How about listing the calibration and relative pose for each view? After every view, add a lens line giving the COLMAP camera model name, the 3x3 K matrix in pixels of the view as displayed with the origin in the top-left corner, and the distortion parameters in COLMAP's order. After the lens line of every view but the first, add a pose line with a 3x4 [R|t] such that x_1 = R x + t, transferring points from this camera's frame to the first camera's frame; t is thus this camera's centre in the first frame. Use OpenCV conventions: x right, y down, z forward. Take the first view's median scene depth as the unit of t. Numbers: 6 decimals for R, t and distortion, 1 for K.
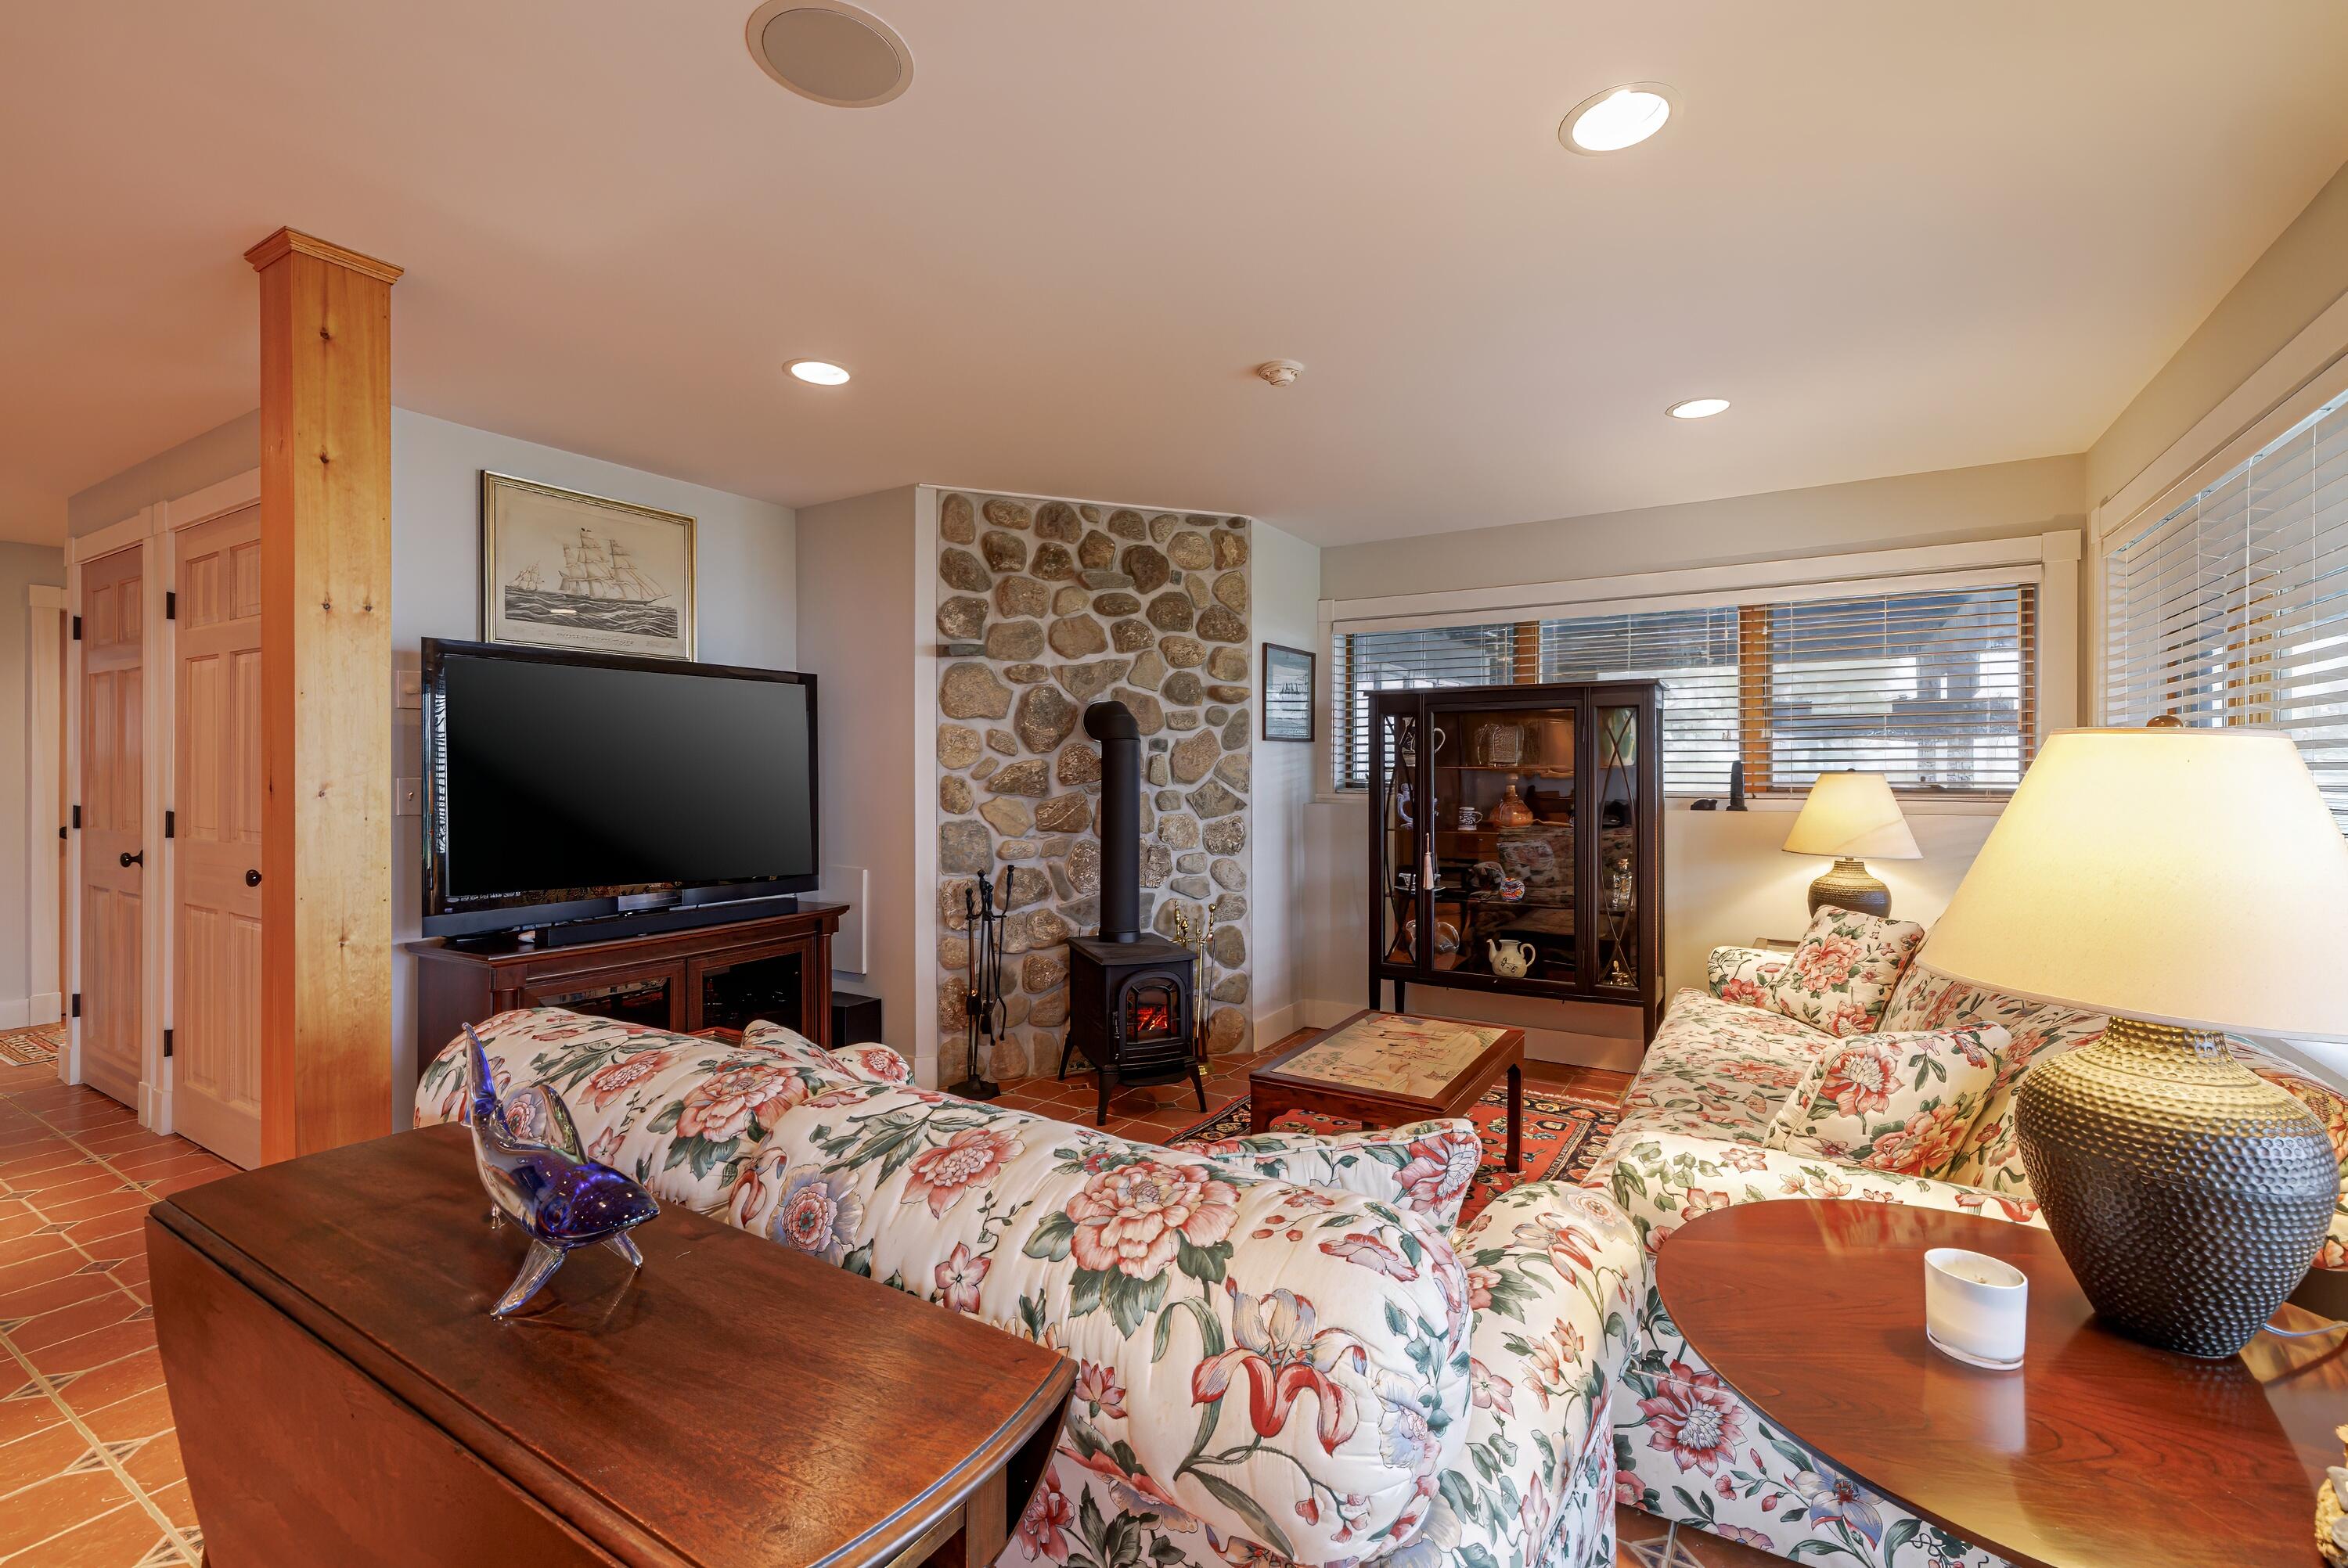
lens RADIAL K [[998.0, 0, 1175.8], [0, 998.0, 777.7], [0, 0, 1]] dist [-0.000730, -0.000274]
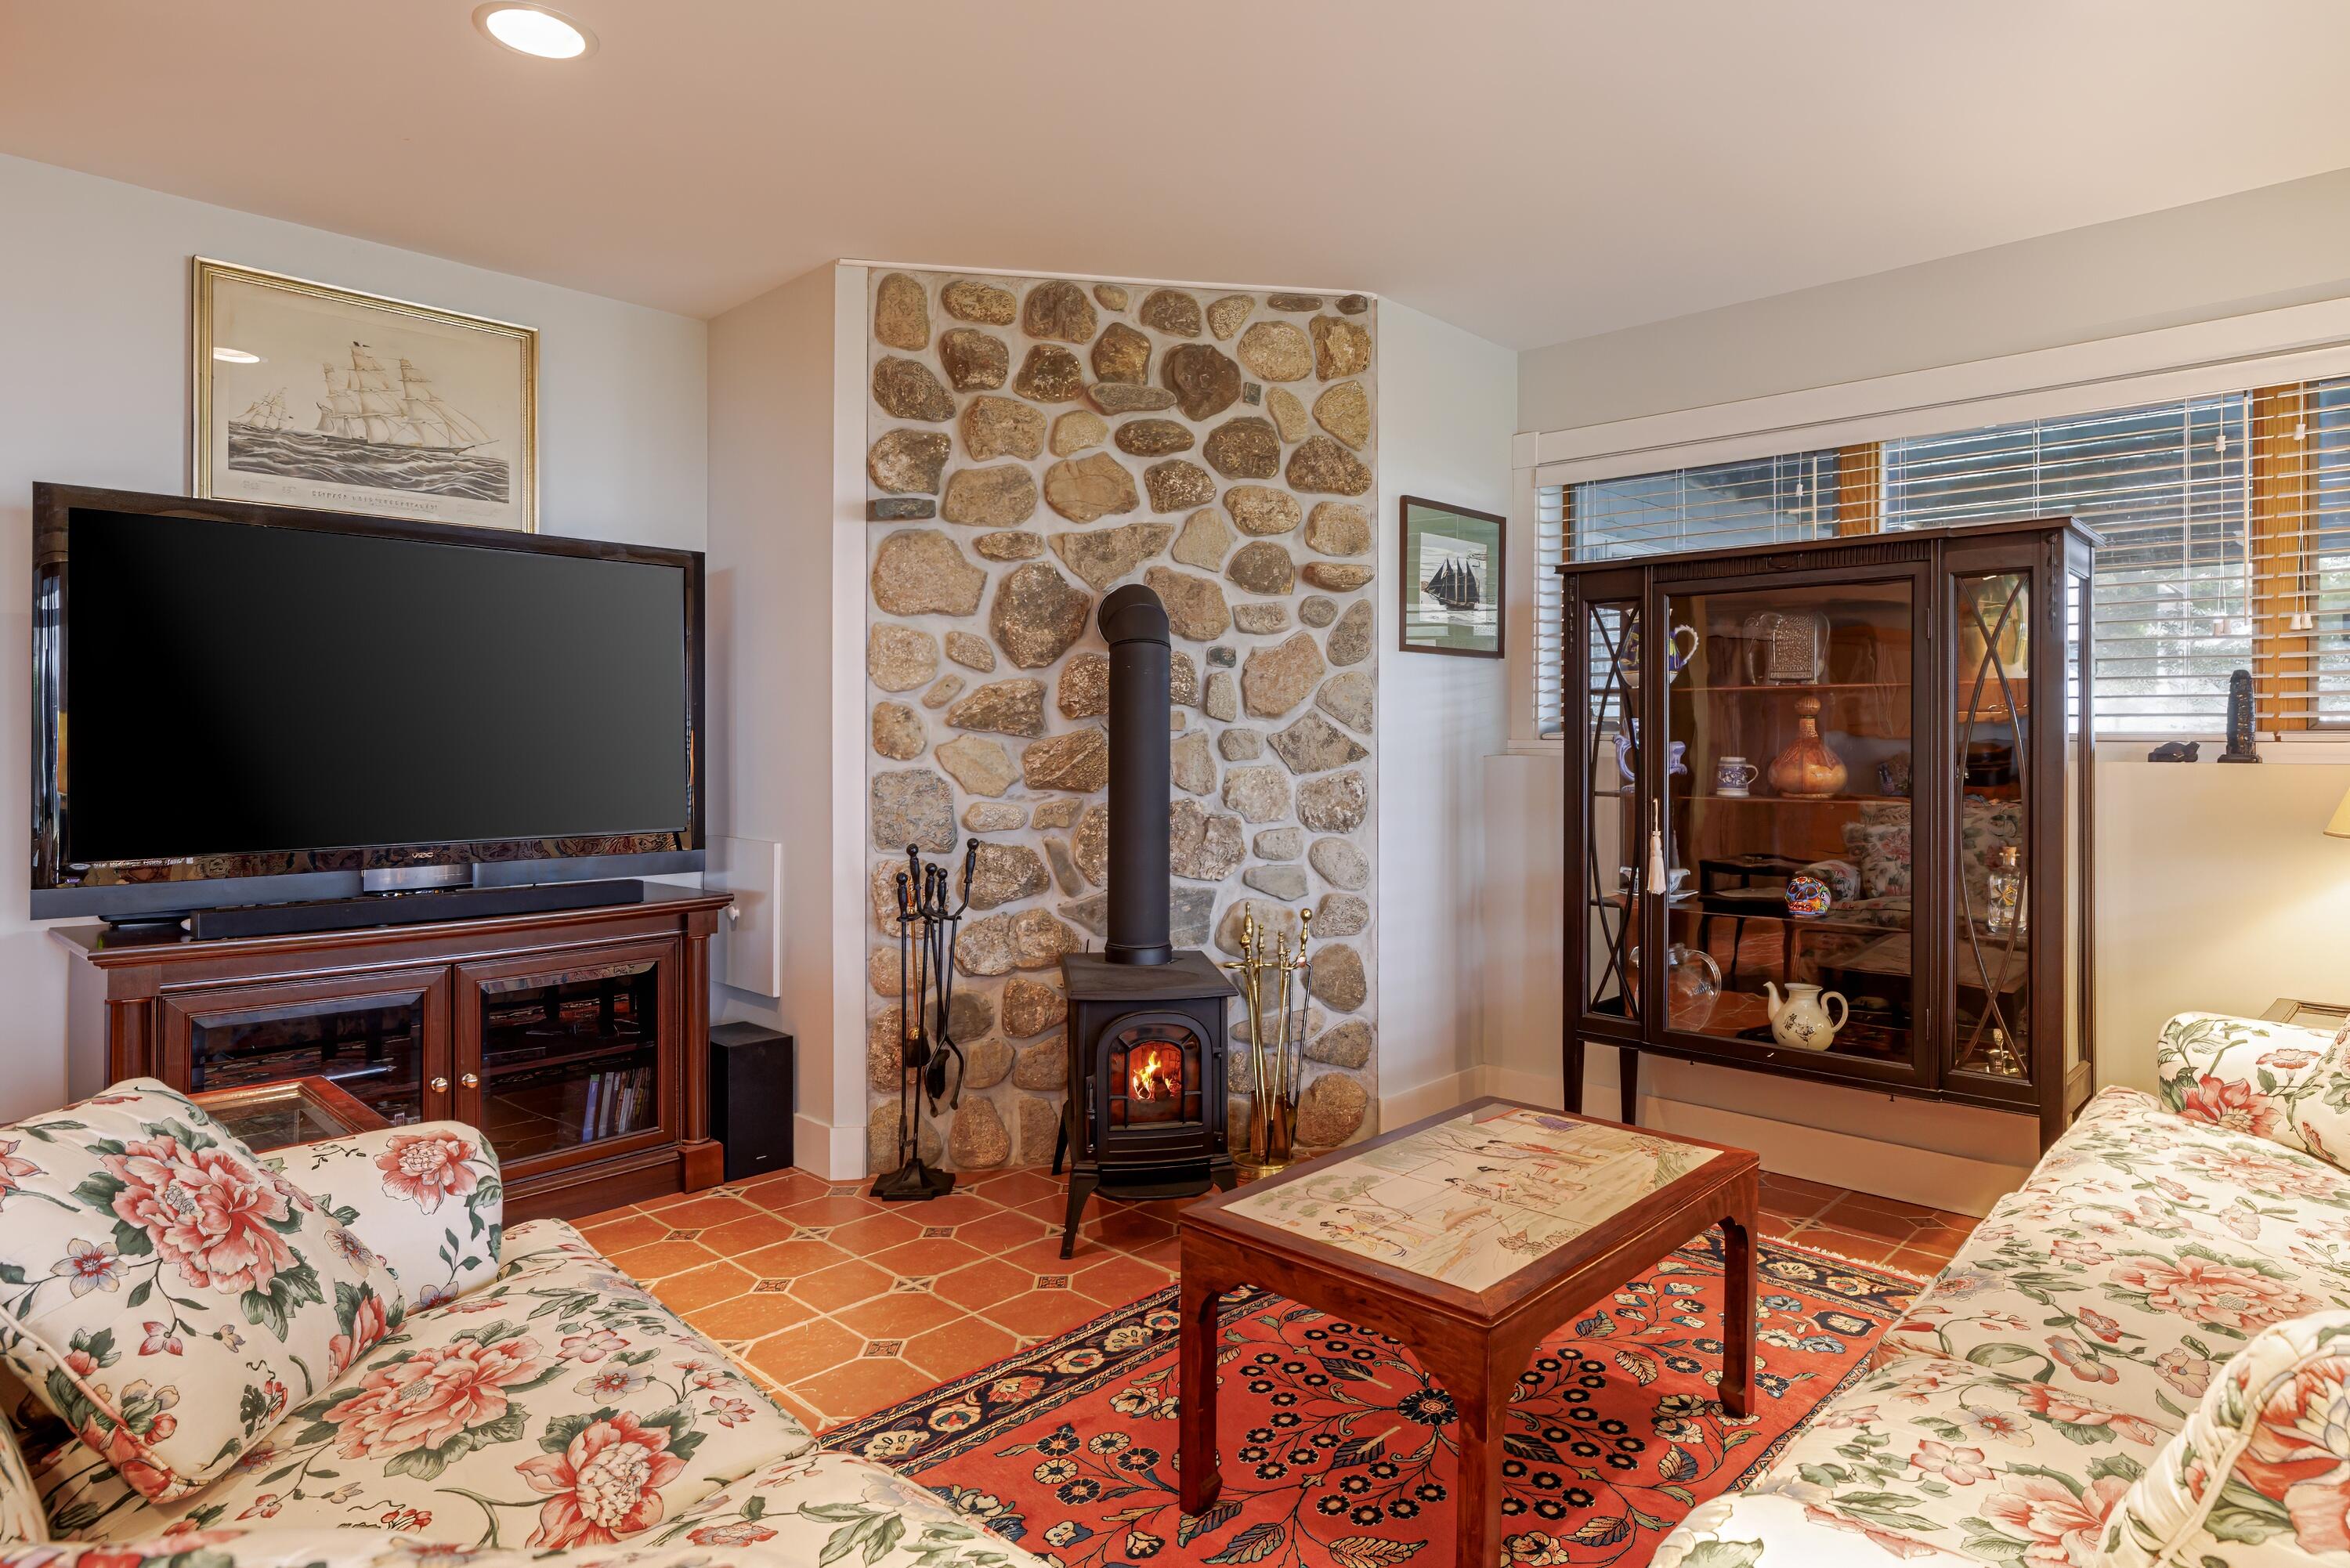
lens RADIAL K [[1319.8, 0, 1205.0], [0, 1319.8, 743.9], [0, 0, 1]] dist [-0.006282, 0.001364]
pose [[0.981070, 0.004081, -0.193610, 0.146645], [-0.004399, 0.999990, -0.001212, 0.025741], [0.193603, 0.002041, 0.981078, 0.185813]]
